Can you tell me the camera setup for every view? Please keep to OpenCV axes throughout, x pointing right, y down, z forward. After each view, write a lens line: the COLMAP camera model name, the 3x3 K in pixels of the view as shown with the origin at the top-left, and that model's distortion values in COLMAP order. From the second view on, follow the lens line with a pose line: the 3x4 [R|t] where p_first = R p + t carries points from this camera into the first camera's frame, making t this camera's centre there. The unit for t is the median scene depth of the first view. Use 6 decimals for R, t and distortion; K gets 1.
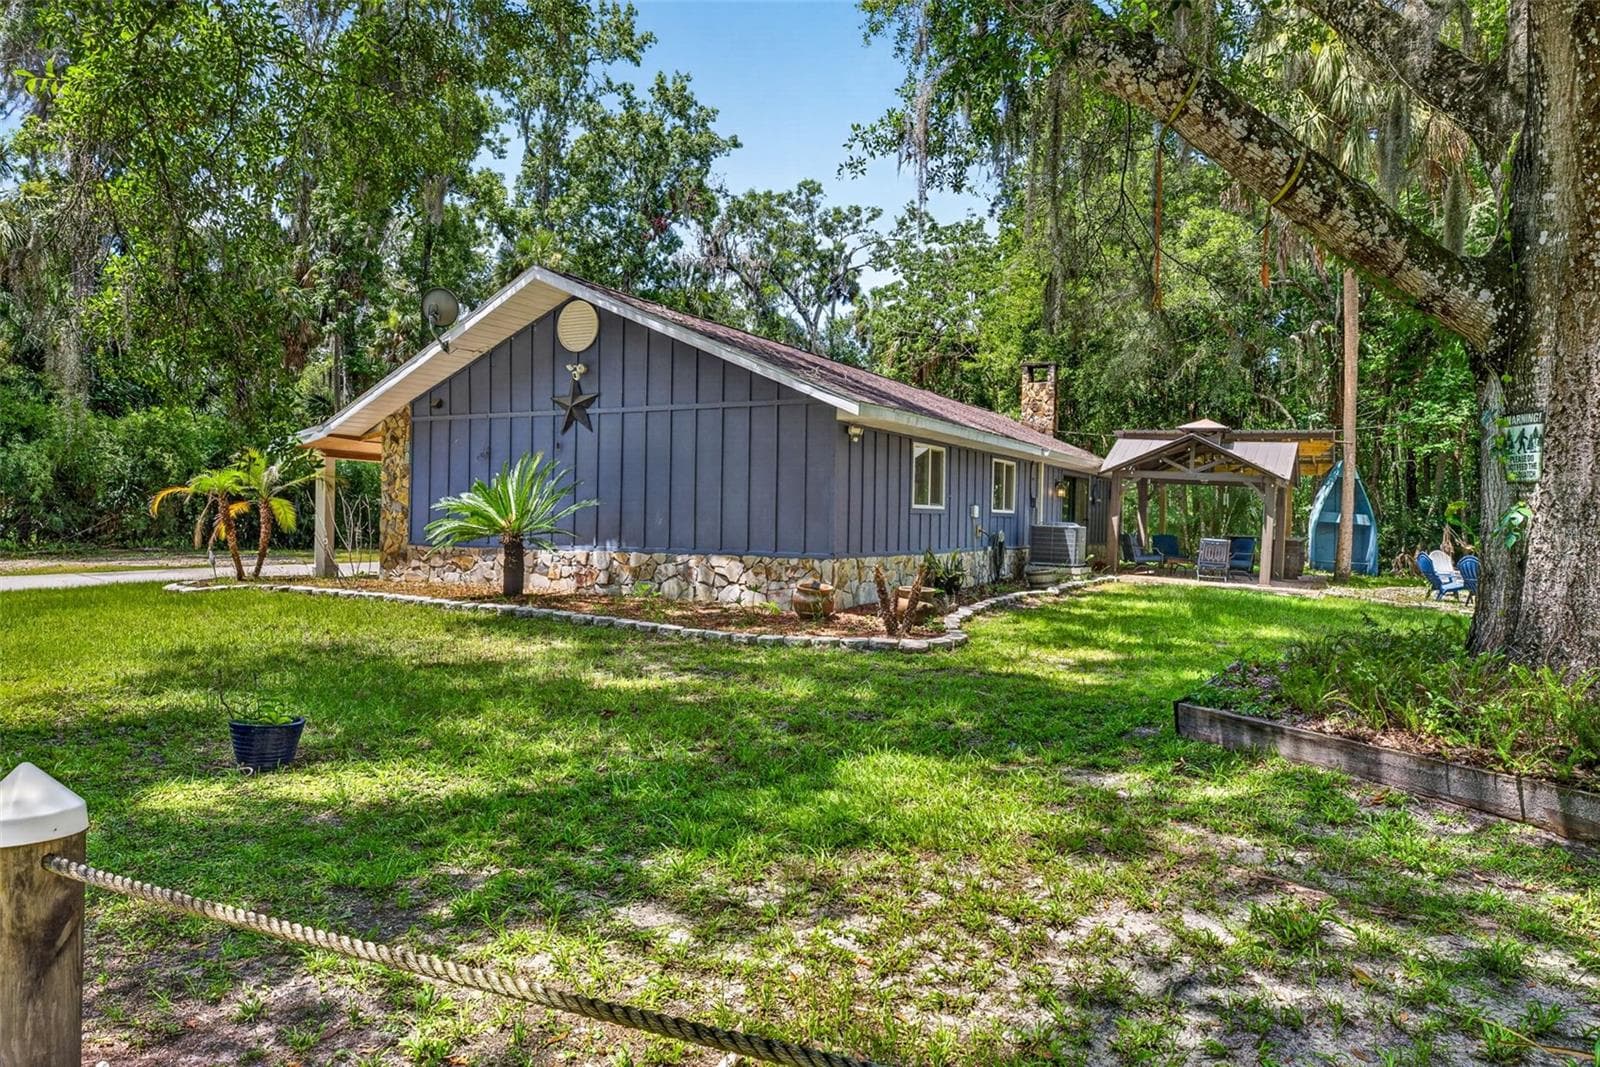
lens RADIAL K [[1082.4, 0, 810.5], [0, 1082.4, 527.0], [0, 0, 1]] dist [-0.000439, 0.000718]
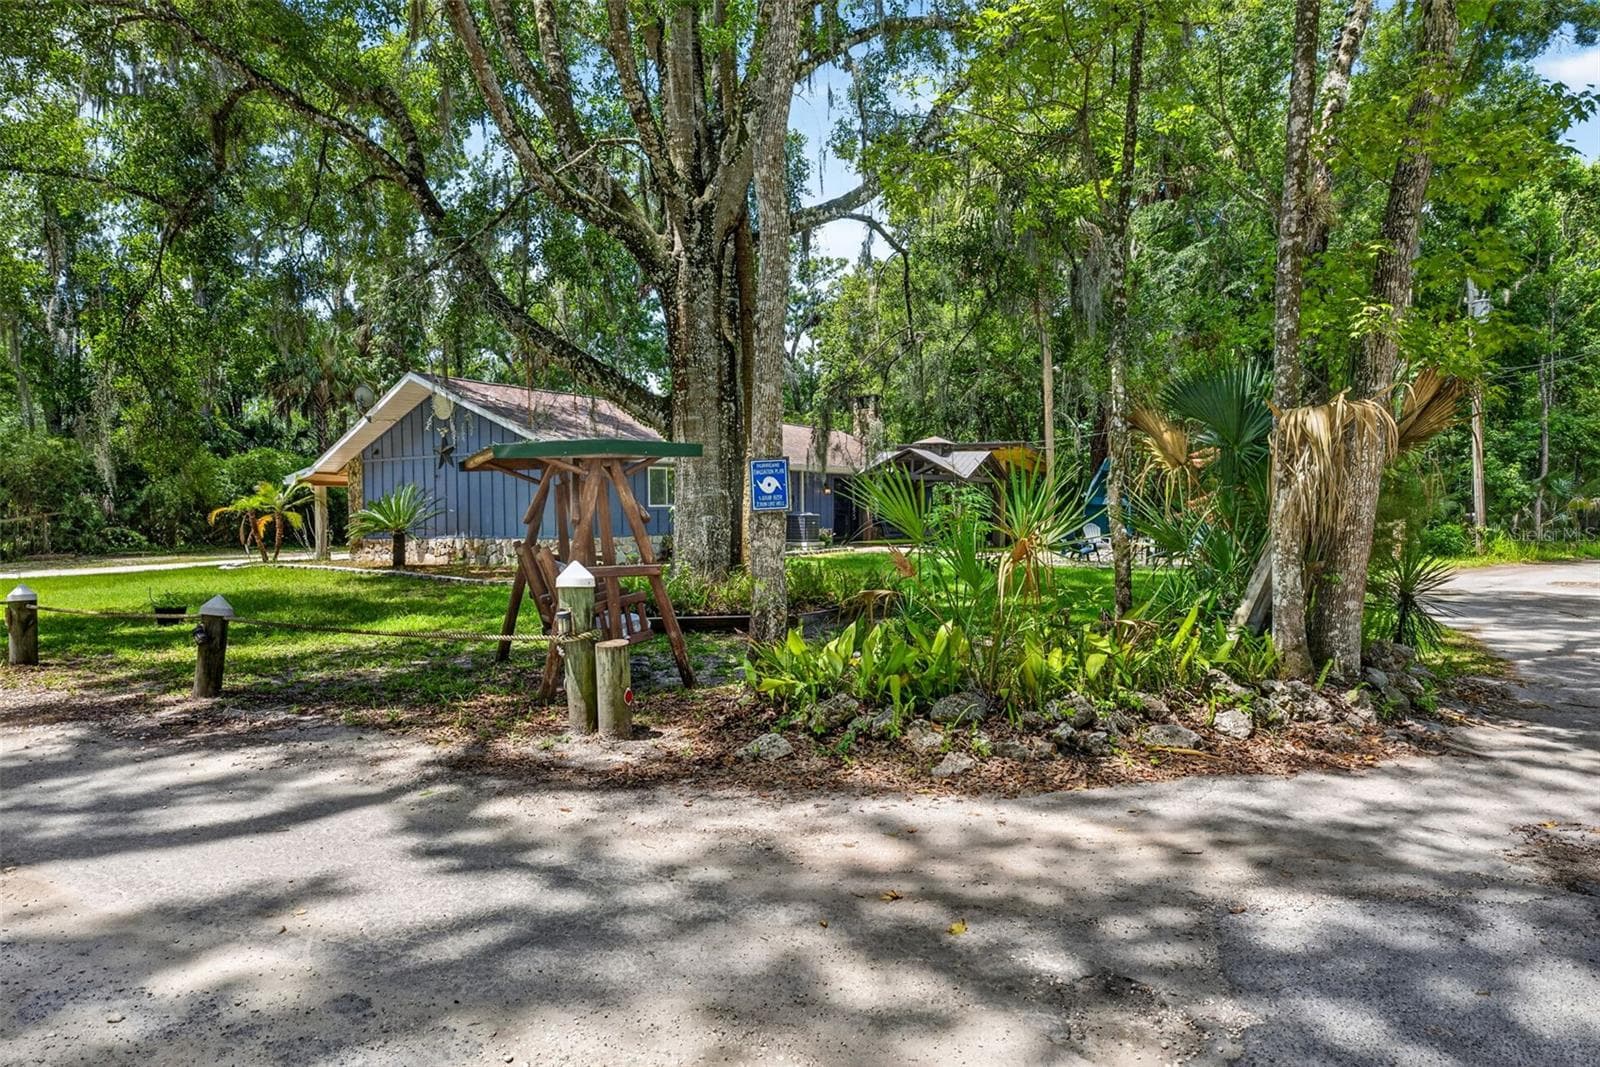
lens RADIAL K [[995.1, 0, 845.4], [0, 995.1, 508.6], [0, 0, 1]] dist [-0.001773, 0.005516]
pose [[0.996733, -0.030771, -0.074671, 0.499482], [0.030040, 0.999489, -0.010891, 0.010259], [0.074968, 0.008613, 0.997149, -0.469076]]
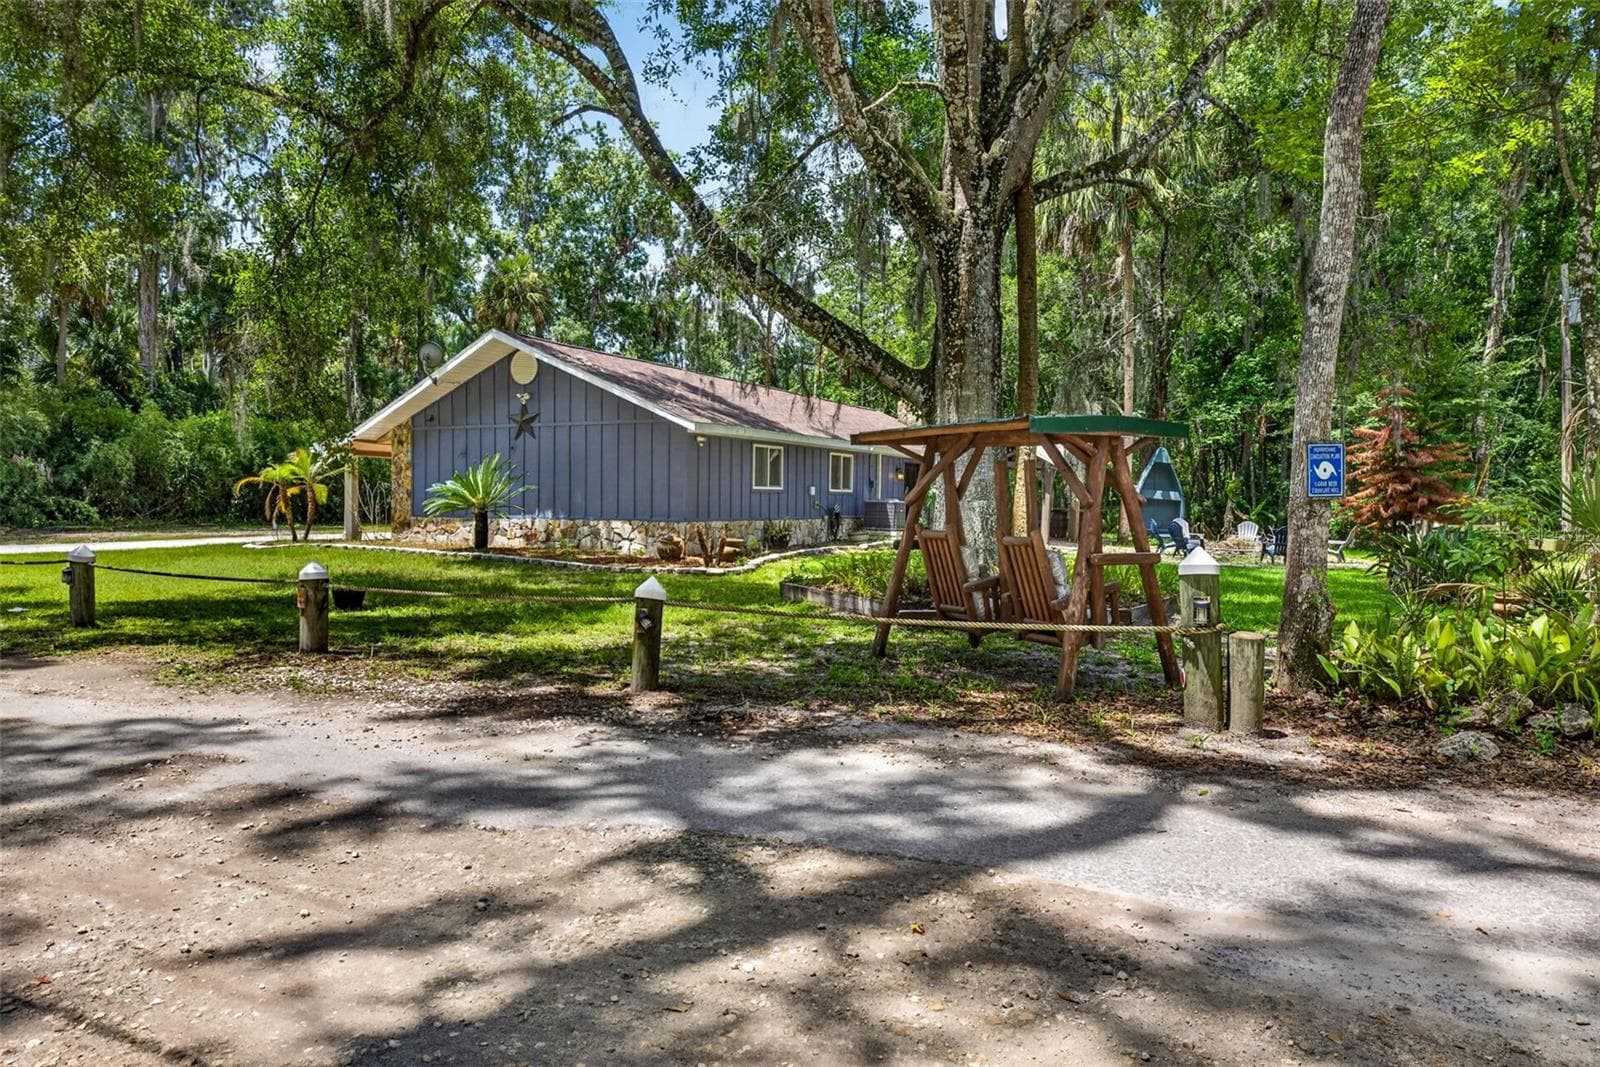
lens RADIAL K [[1082.4, 0, 838.3], [0, 1082.4, 526.0], [0, 0, 1]] dist [-0.000439, 0.000718]
pose [[0.999810, -0.005991, 0.018552, 0.180885], [0.005664, 0.999828, 0.017671, 0.007751], [-0.018654, -0.017562, 0.999672, -0.480766]]
